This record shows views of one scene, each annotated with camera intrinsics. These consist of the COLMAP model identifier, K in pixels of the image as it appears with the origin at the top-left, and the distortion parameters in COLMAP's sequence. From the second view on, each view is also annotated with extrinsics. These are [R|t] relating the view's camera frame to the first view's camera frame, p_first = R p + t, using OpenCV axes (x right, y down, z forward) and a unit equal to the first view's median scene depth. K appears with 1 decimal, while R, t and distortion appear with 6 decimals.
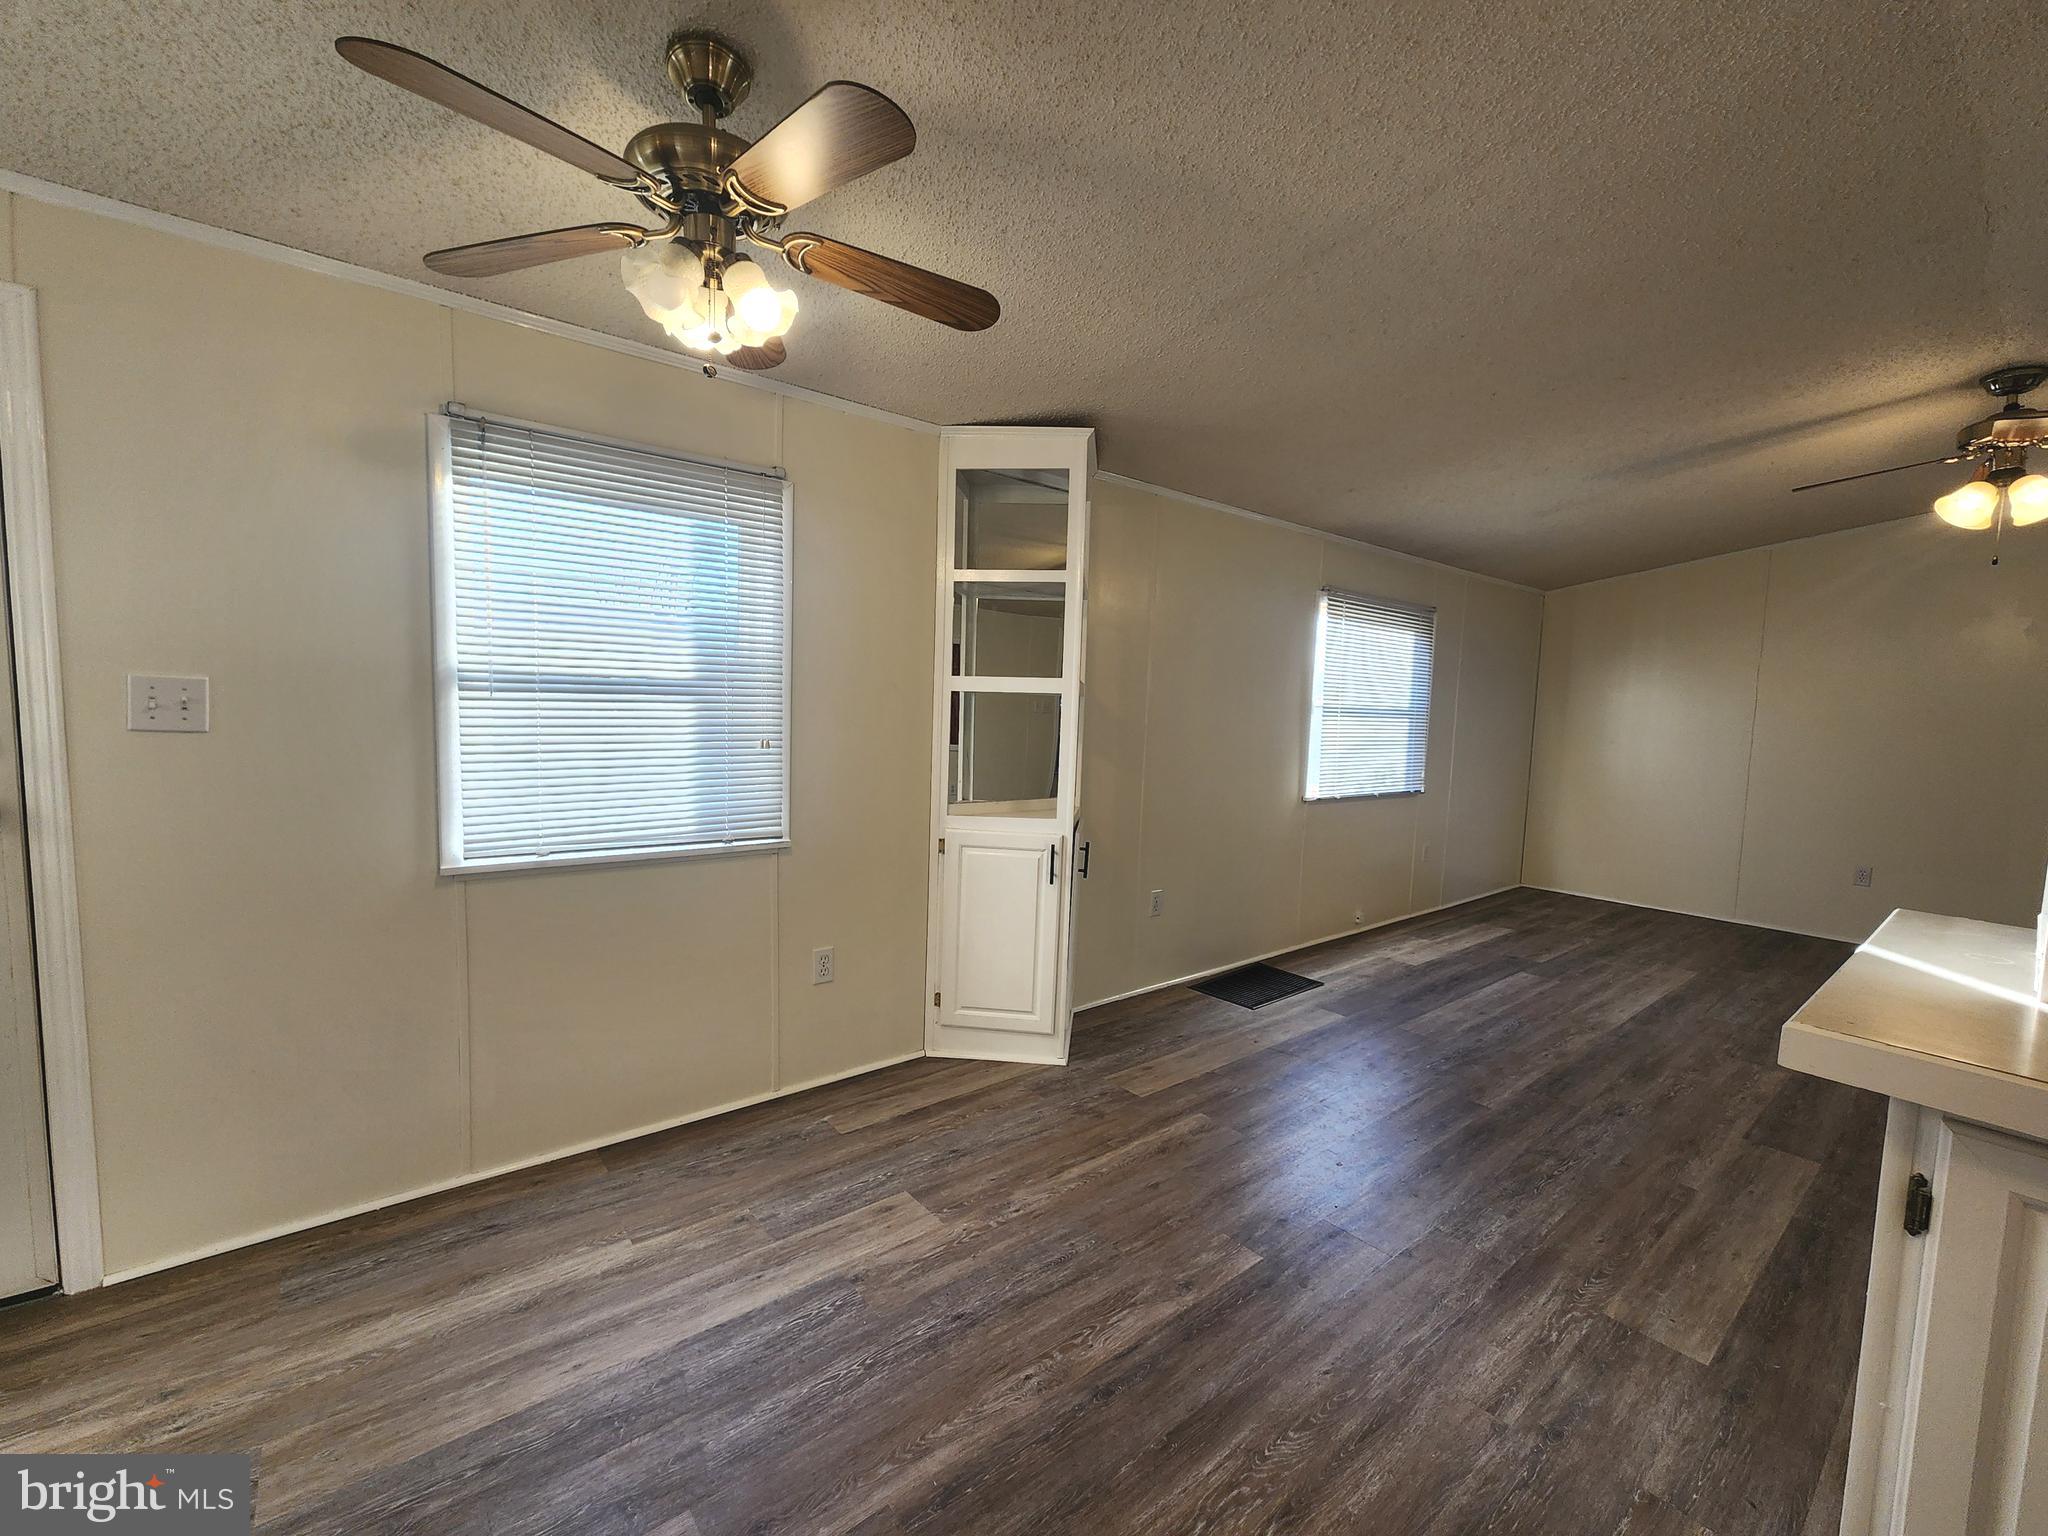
lens RADIAL K [[846.4, 0, 1026.7], [0, 846.4, 774.1], [0, 0, 1]] dist [0.001634, 0.000378]
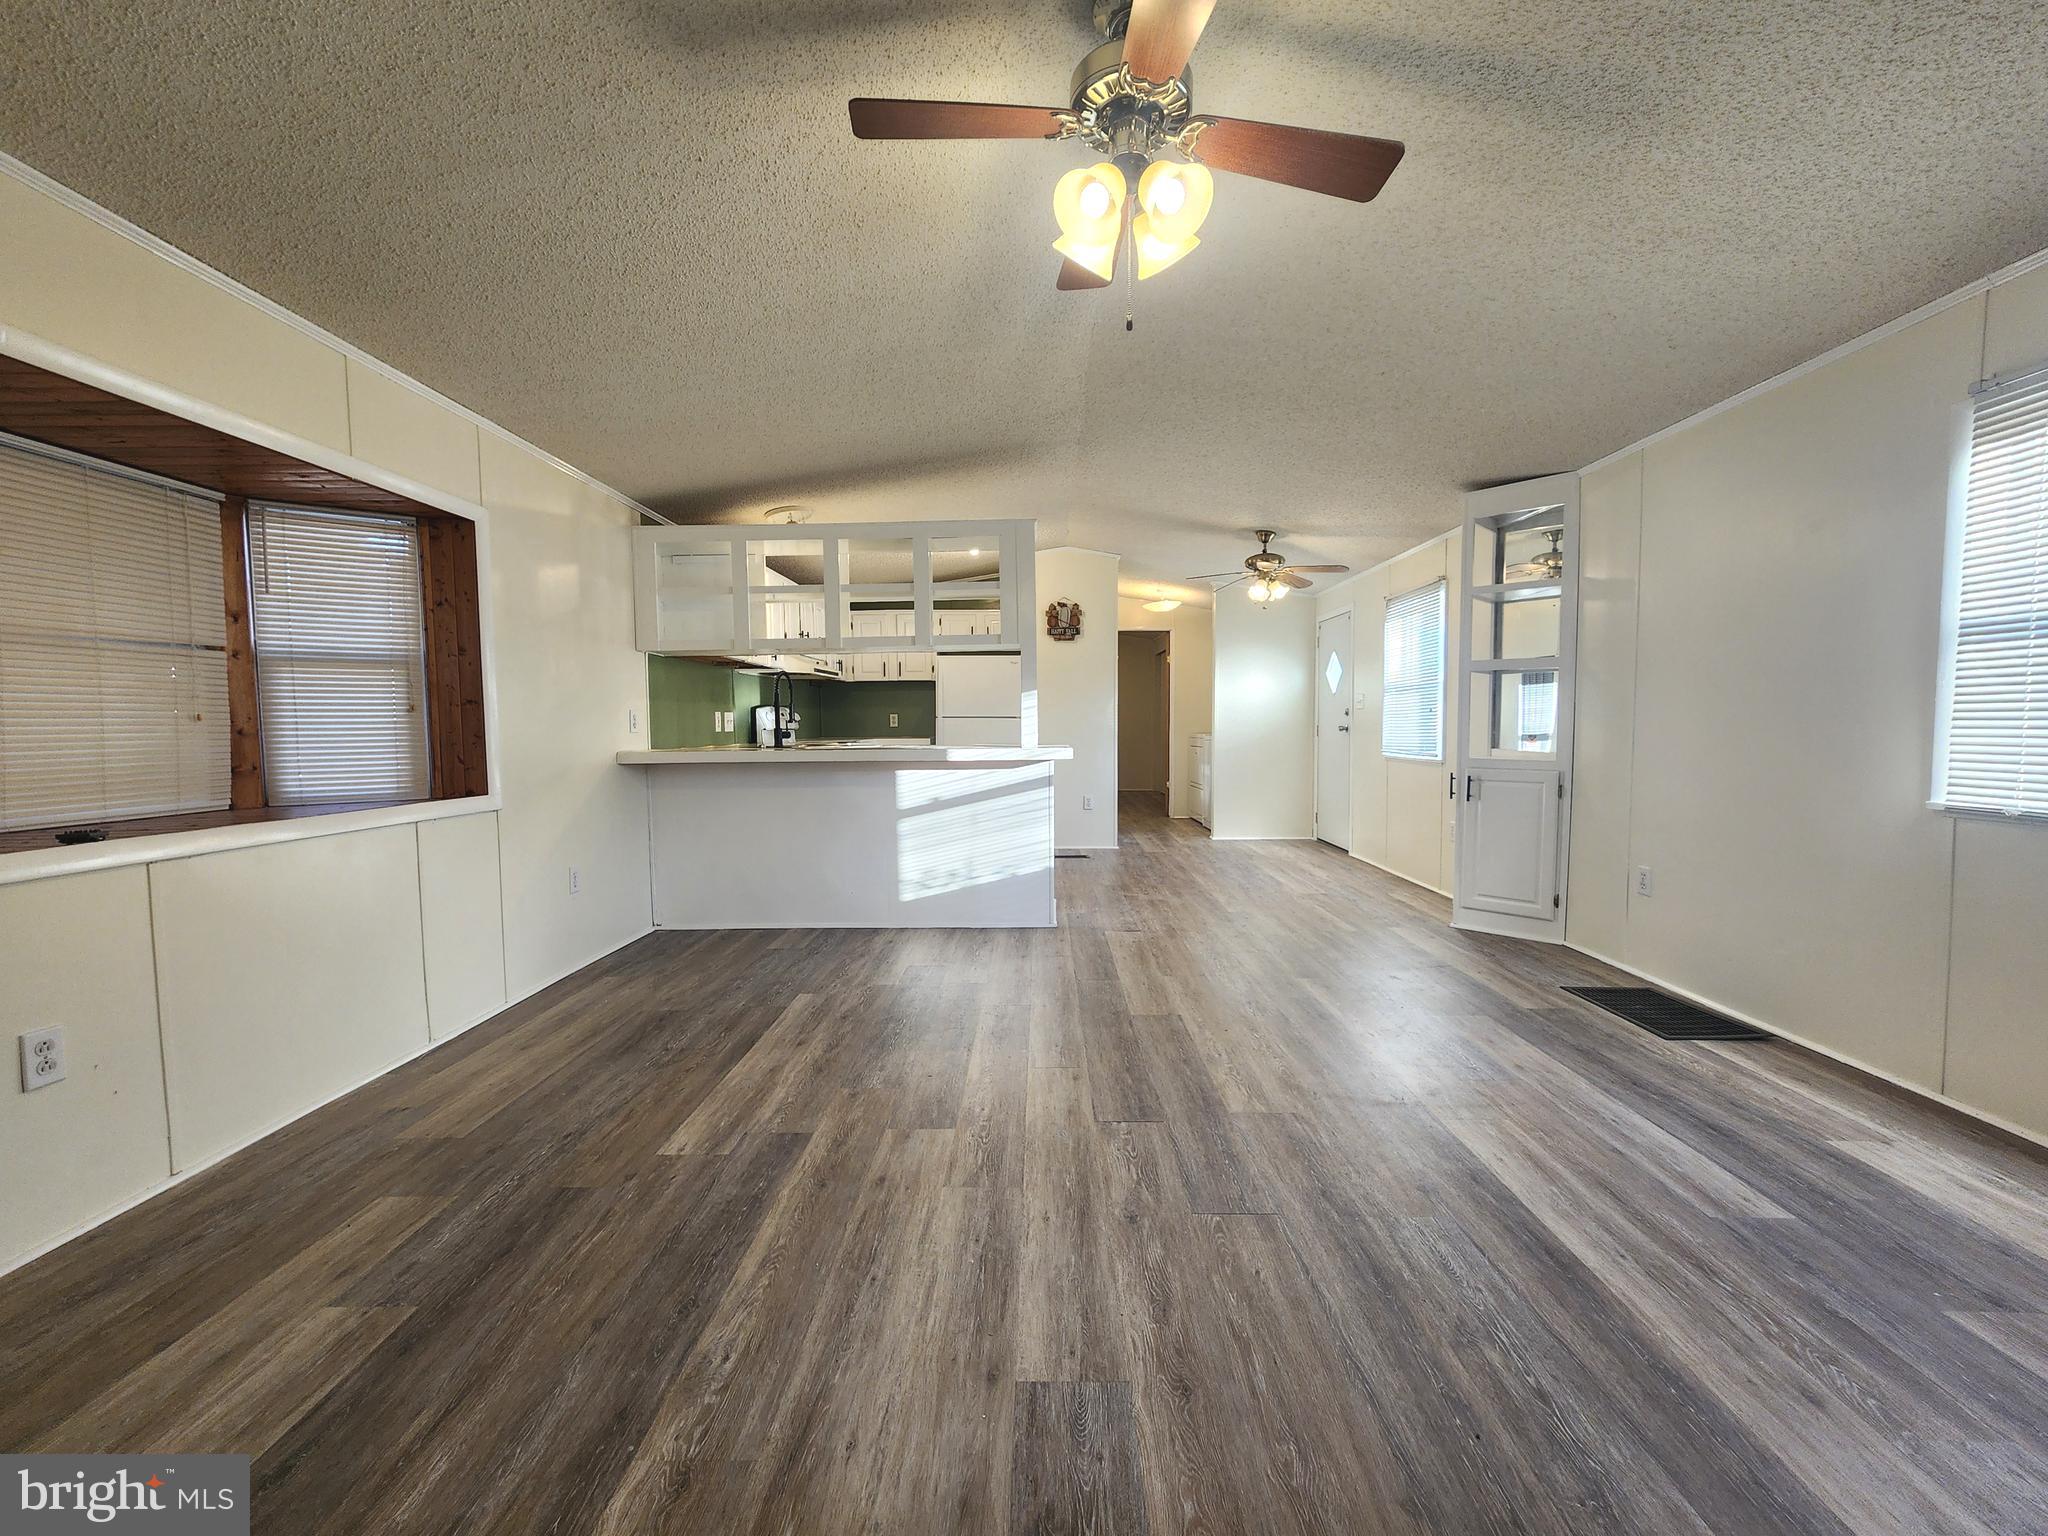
lens RADIAL K [[839.4, 0, 1028.1], [0, 839.4, 775.2], [0, 0, 1]] dist [-0.001240, 0.000699]
pose [[-0.641956, 0.021498, -0.766440, 1.190423], [-0.078478, 0.992515, 0.093570, 0.004817], [0.762715, 0.120217, -0.635464, 0.982498]]
